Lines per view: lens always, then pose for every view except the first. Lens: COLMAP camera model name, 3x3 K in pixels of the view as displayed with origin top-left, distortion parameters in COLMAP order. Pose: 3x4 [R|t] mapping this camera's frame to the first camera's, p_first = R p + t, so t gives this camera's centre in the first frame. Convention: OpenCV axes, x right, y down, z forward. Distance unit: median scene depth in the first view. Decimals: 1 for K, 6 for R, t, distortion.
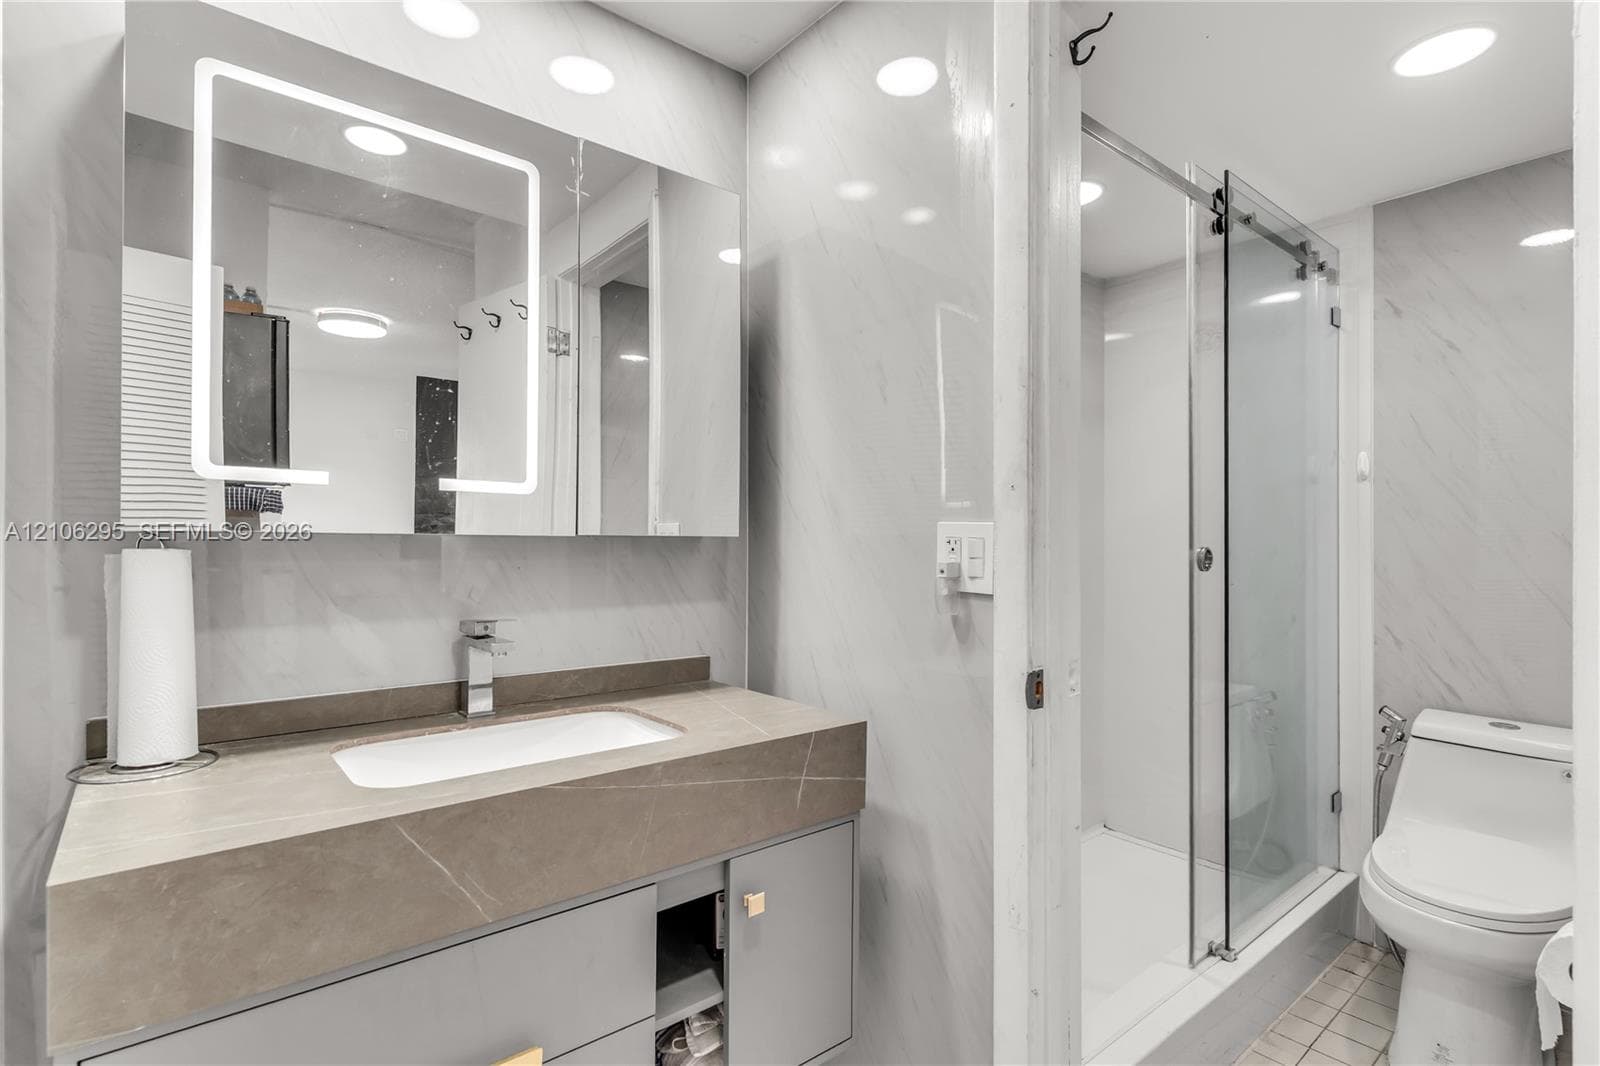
lens RADIAL K [[772.5, 0, 804.7], [0, 772.5, 544.5], [0, 0, 1]] dist [0.004693, 0.001645]
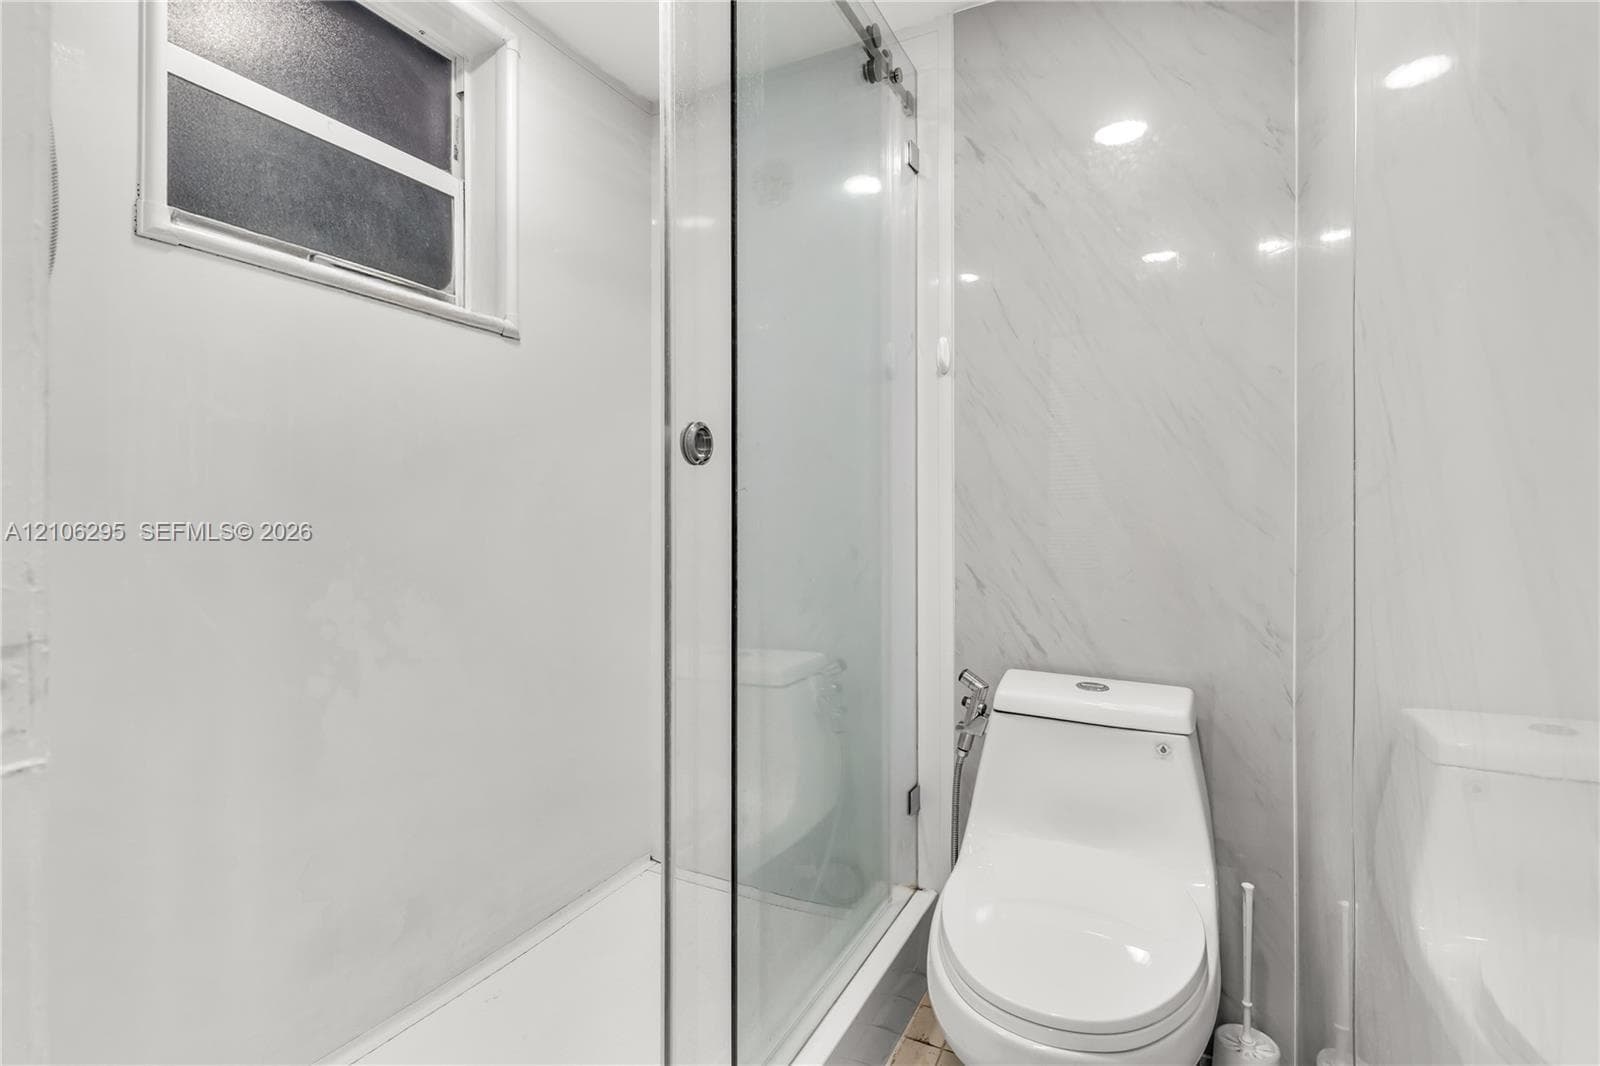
lens RADIAL K [[772.5, 0, 789.1], [0, 772.5, 521.8], [0, 0, 1]] dist [0.004693, 0.001645]
pose [[0.921296, -0.001850, 0.388858, 0.302410], [0.000731, 0.999995, 0.003024, 0.063065], [-0.388861, -0.002501, 0.921293, 0.380039]]
